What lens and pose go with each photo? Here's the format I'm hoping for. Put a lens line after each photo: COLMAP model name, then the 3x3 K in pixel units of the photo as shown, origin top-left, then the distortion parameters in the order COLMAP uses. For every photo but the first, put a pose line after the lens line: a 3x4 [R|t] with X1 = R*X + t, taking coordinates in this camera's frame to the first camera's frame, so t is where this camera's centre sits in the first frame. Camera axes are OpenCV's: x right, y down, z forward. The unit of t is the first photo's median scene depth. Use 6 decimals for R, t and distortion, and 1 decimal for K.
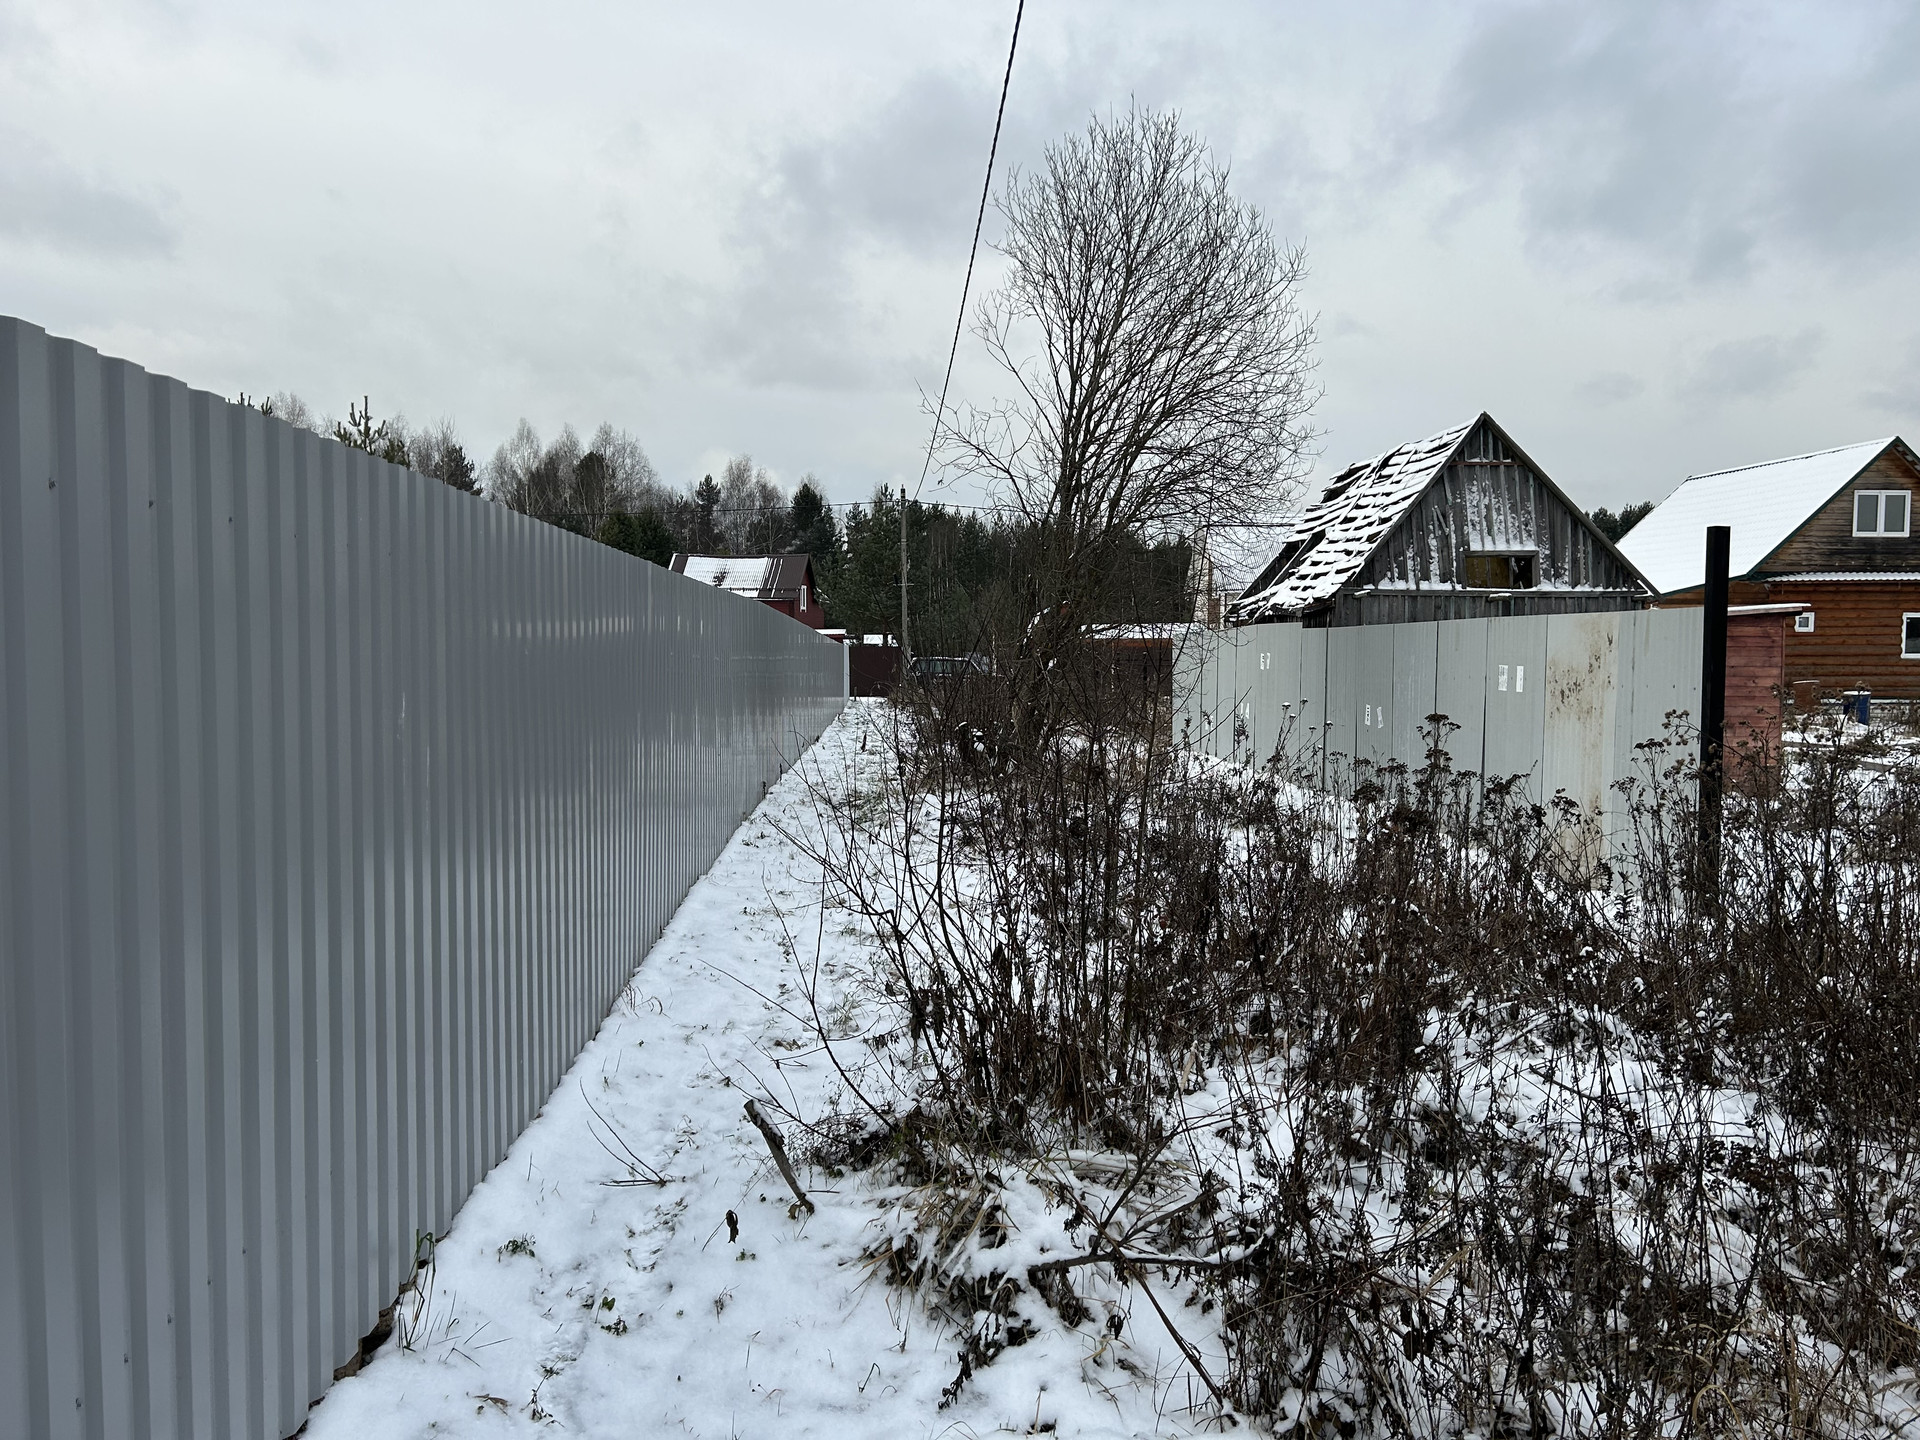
lens RADIAL K [[1423.3, 0, 972.6], [0, 1423.3, 730.3], [0, 0, 1]] dist [0.080945, -0.084193]
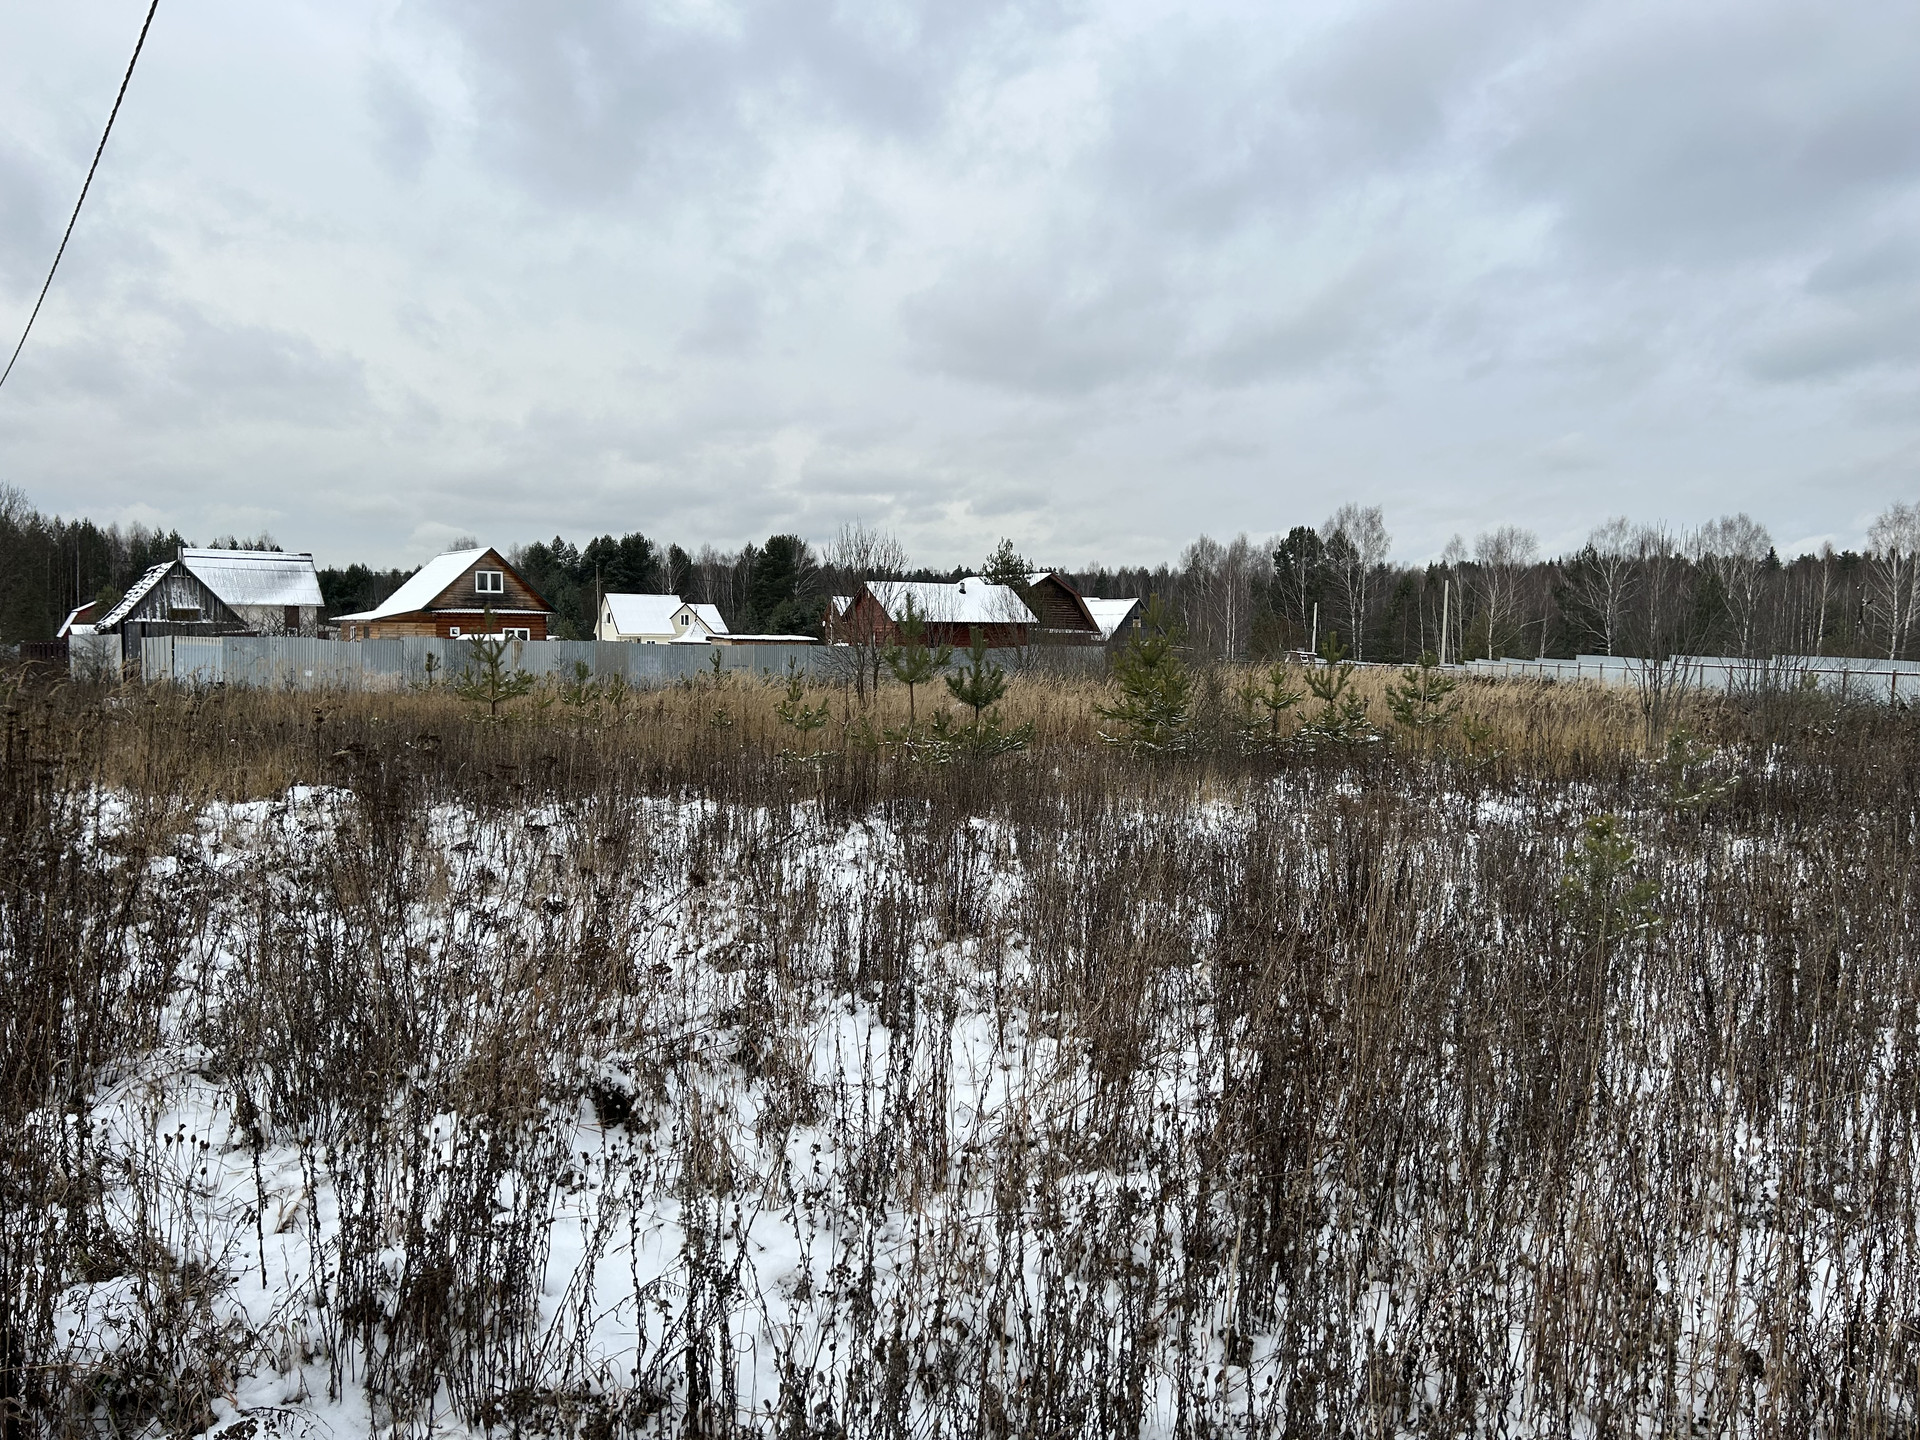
lens RADIAL K [[1423.3, 0, 972.6], [0, 1423.3, 730.3], [0, 0, 1]] dist [0.080945, -0.084193]
pose [[0.840191, -0.028755, 0.541528, 0.025175], [0.026808, 0.999575, 0.011483, 0.027359], [-0.541628, 0.004869, 0.840604, -0.488369]]
